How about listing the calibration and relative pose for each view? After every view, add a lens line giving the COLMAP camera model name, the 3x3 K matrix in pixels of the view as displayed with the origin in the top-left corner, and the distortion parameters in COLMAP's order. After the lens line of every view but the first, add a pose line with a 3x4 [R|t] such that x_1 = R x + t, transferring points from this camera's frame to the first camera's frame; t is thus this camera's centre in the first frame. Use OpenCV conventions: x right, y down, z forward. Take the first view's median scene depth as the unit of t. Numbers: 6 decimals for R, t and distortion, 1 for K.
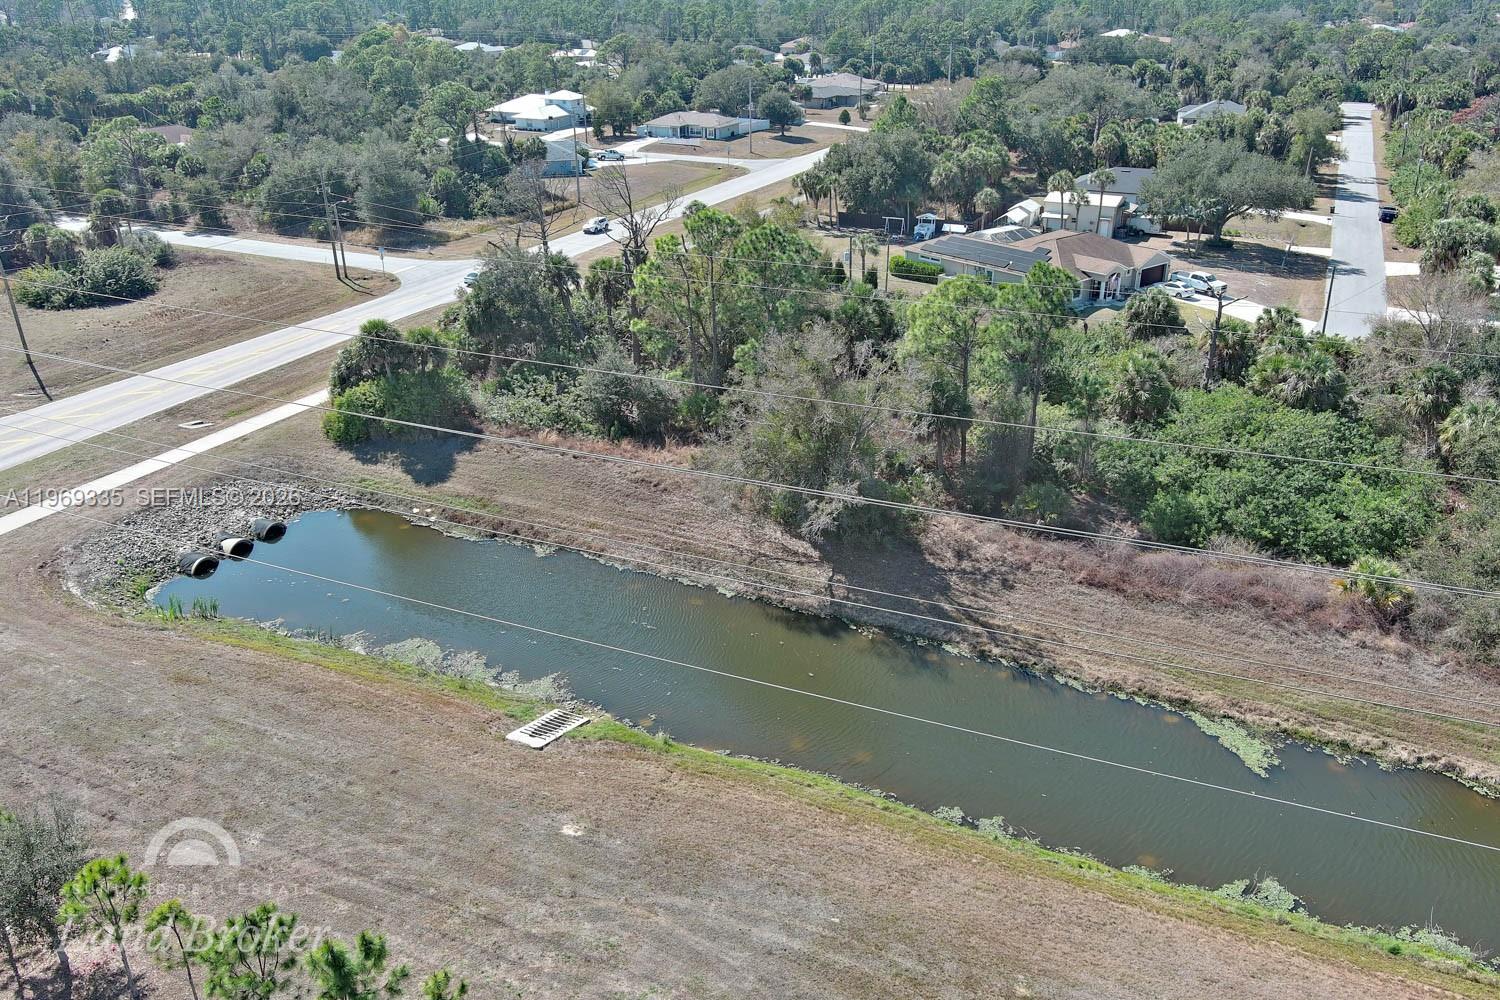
lens RADIAL K [[1164.1, 0, 750.0], [0, 1164.1, 500.0], [0, 0, 1]] dist [0.035607, -0.043066]
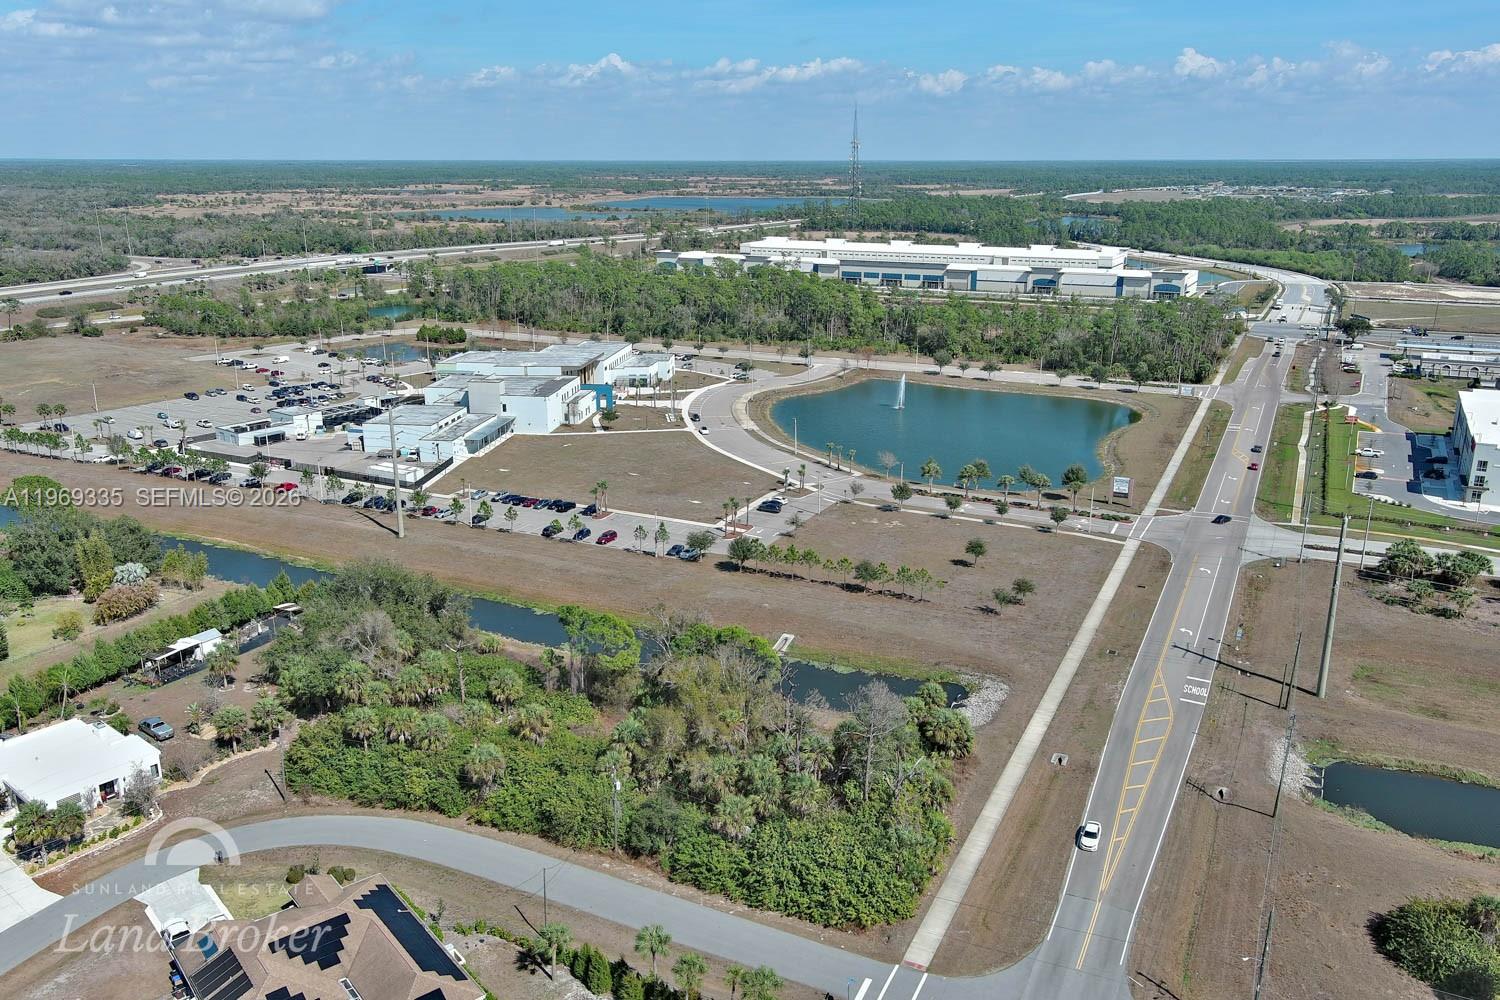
lens RADIAL K [[1164.1, 0, 750.0], [0, 1164.1, 500.0], [0, 0, 1]] dist [0.035607, -0.043066]
pose [[-0.999985, -0.003238, 0.004315, -0.075182], [0.000359, 0.758095, 0.652144, -1.742429], [-0.005382, 0.652136, -0.758082, 2.521780]]
